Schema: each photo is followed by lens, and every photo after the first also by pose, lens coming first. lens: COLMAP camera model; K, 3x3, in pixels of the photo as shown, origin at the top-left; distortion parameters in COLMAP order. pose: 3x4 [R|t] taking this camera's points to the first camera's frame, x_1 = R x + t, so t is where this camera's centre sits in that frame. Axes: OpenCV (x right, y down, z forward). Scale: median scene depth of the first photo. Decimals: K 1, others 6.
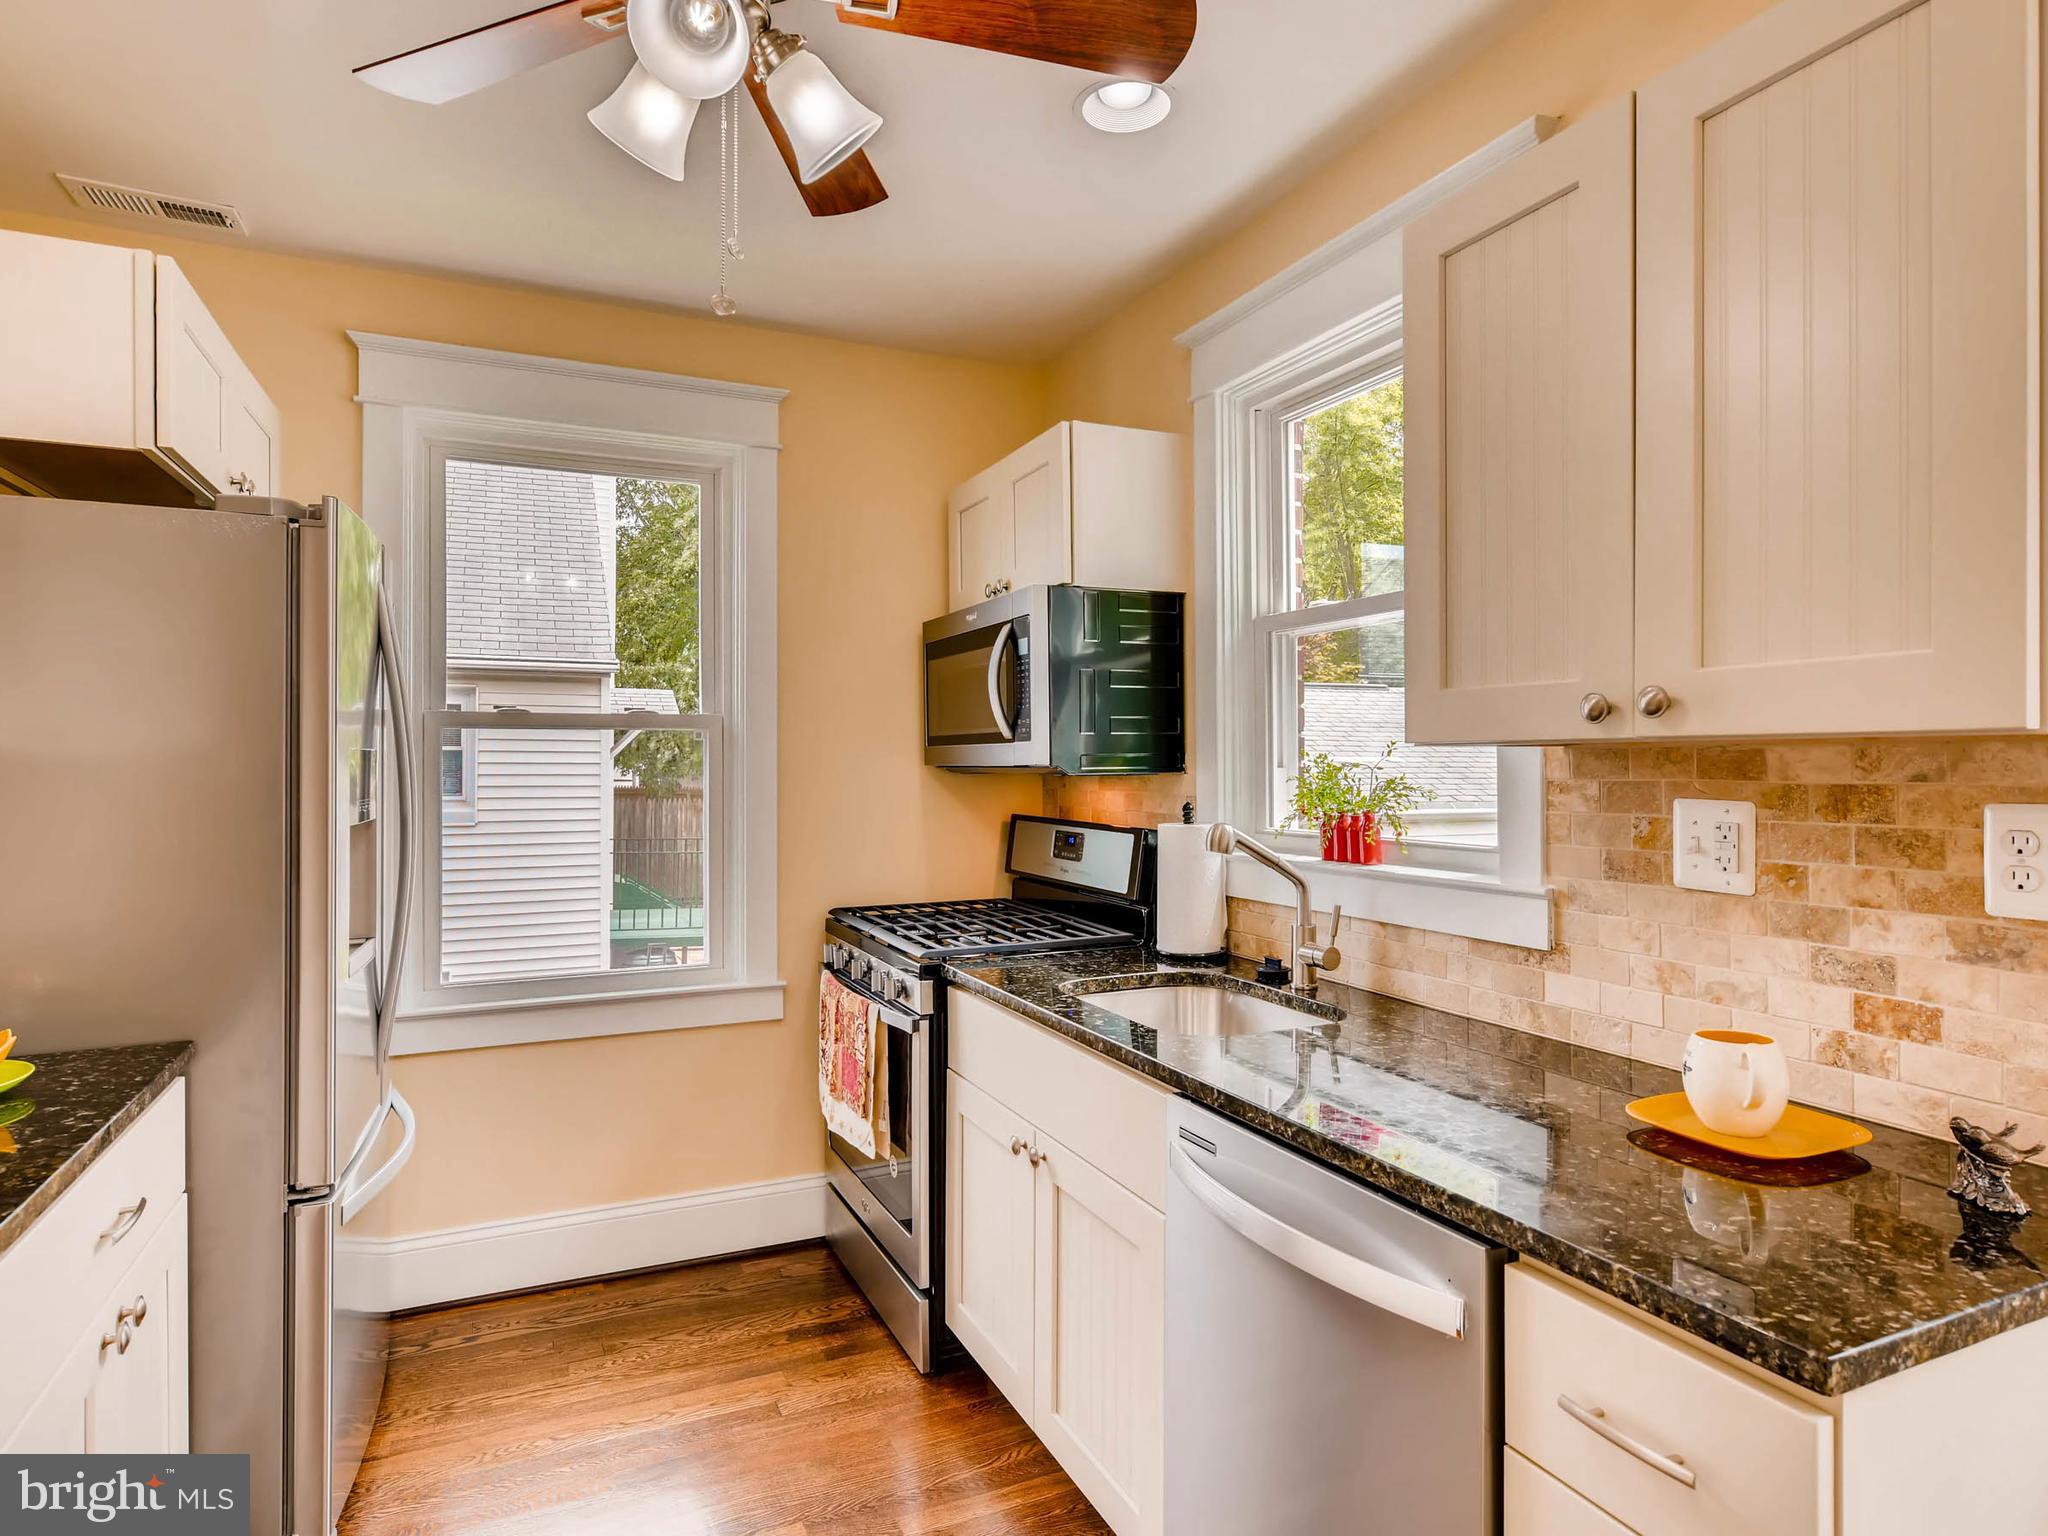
lens RADIAL K [[1171.0, 0, 1009.2], [0, 1171.0, 765.9], [0, 0, 1]] dist [-0.004401, 0.004939]
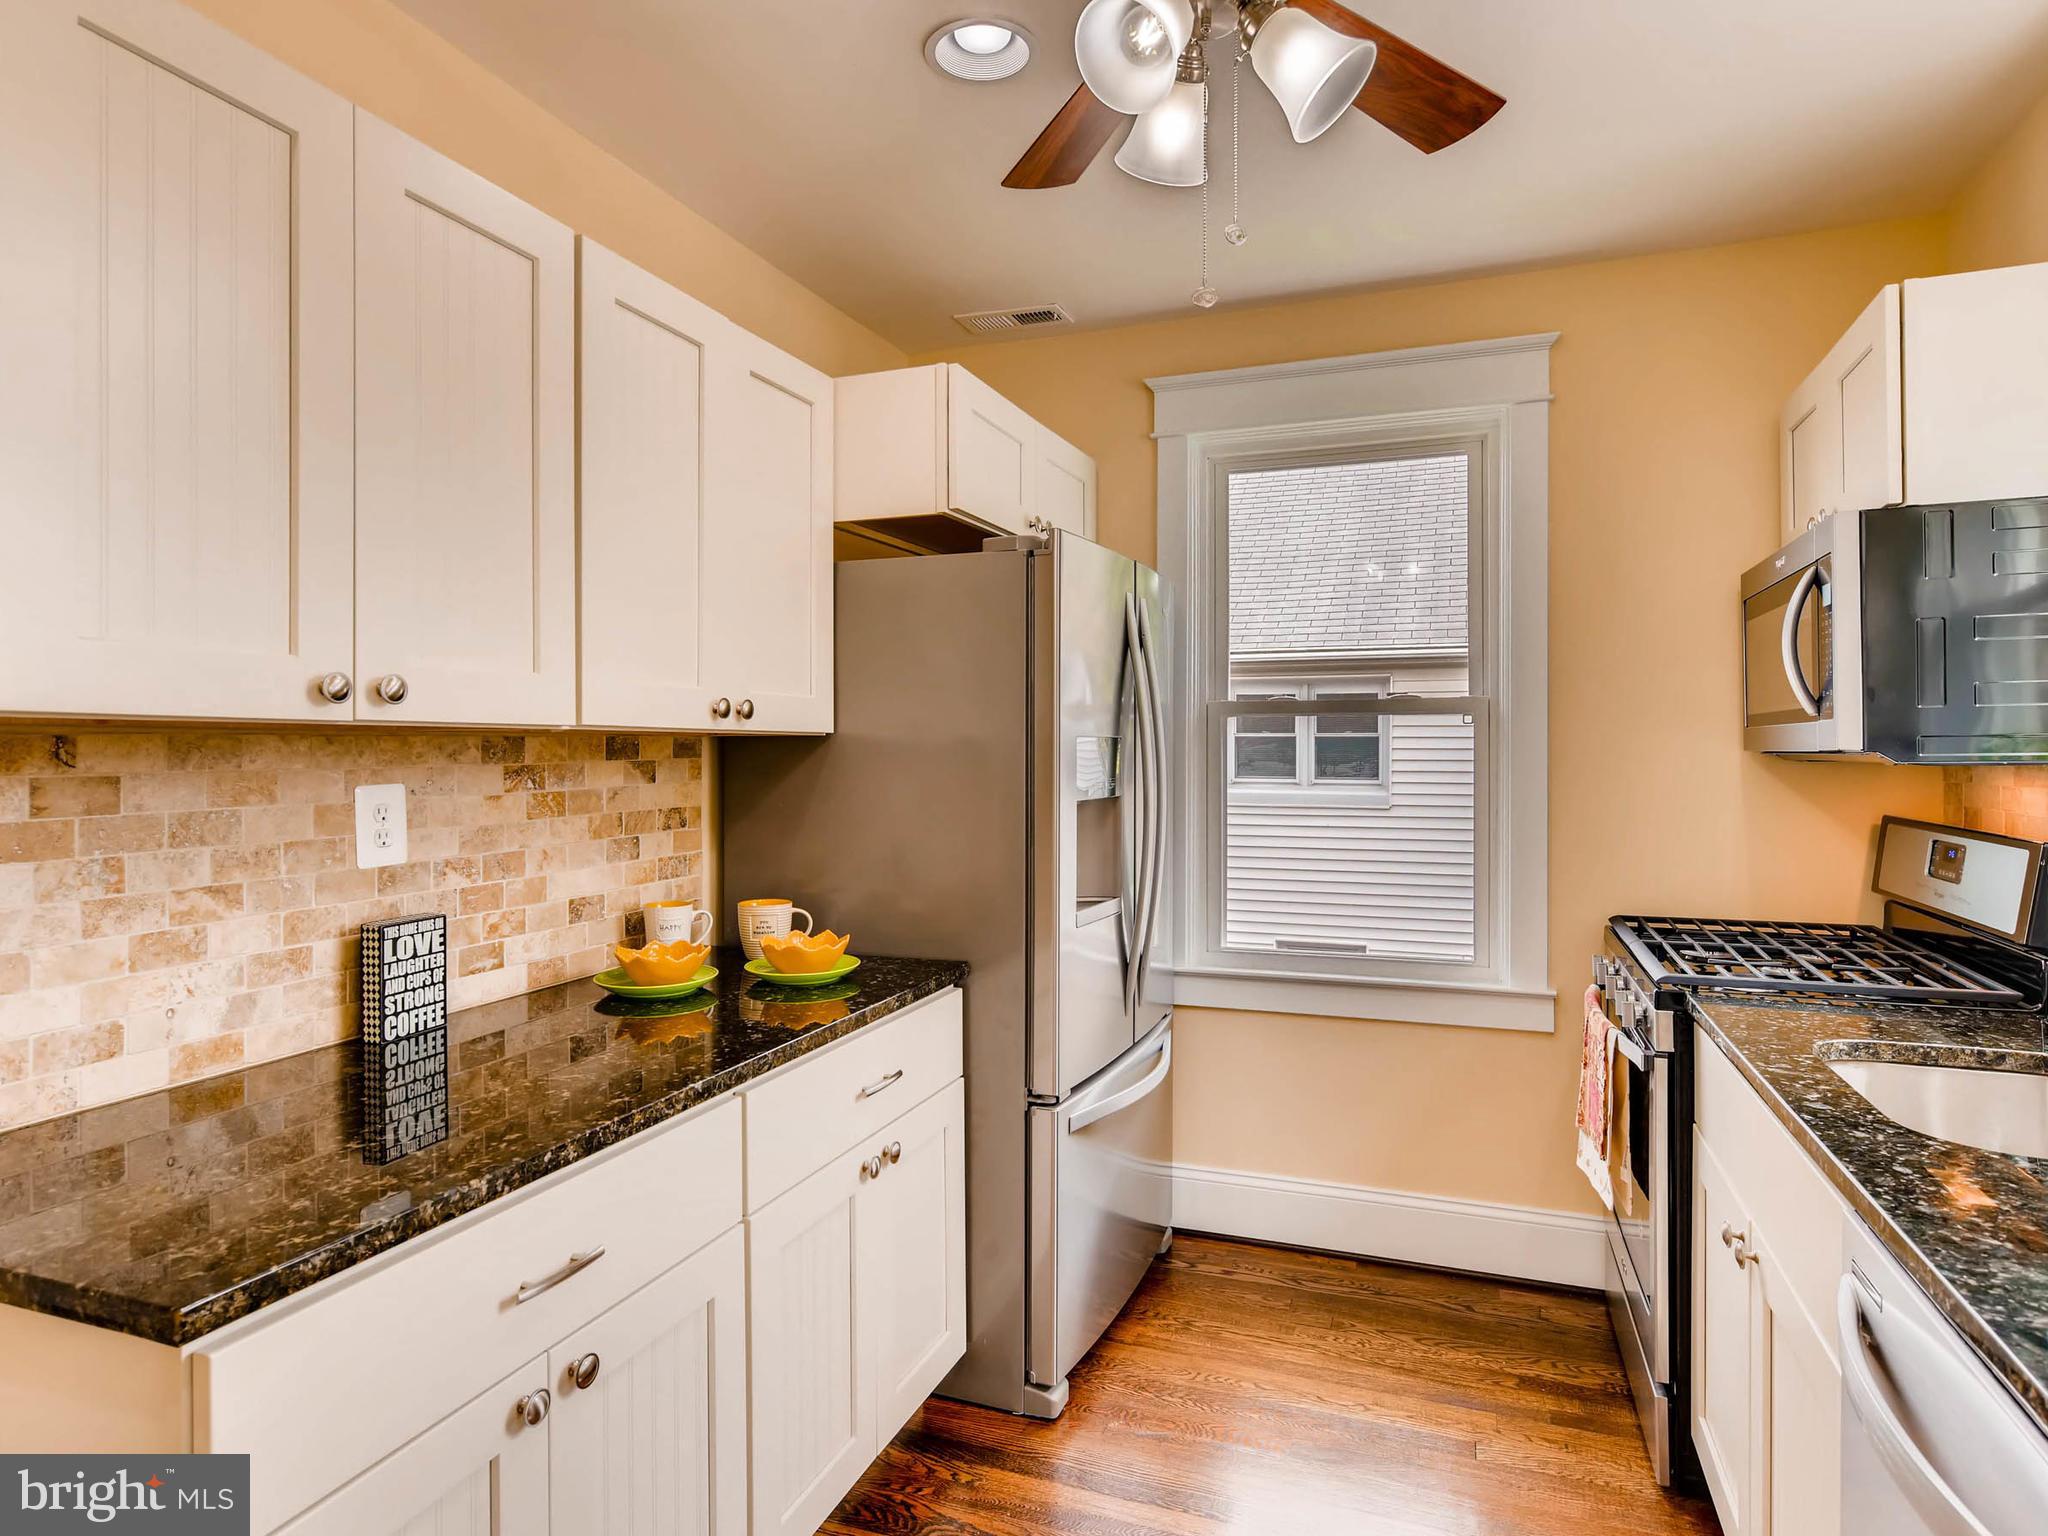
lens RADIAL K [[1171.0, 0, 1010.6], [0, 1171.0, 752.0], [0, 0, 1]] dist [-0.004401, 0.004939]
pose [[0.698894, 0.001273, -0.715224, 0.182168], [-0.001181, 0.999999, 0.000626, 0.000630], [0.715224, 0.000407, 0.698895, 0.085617]]
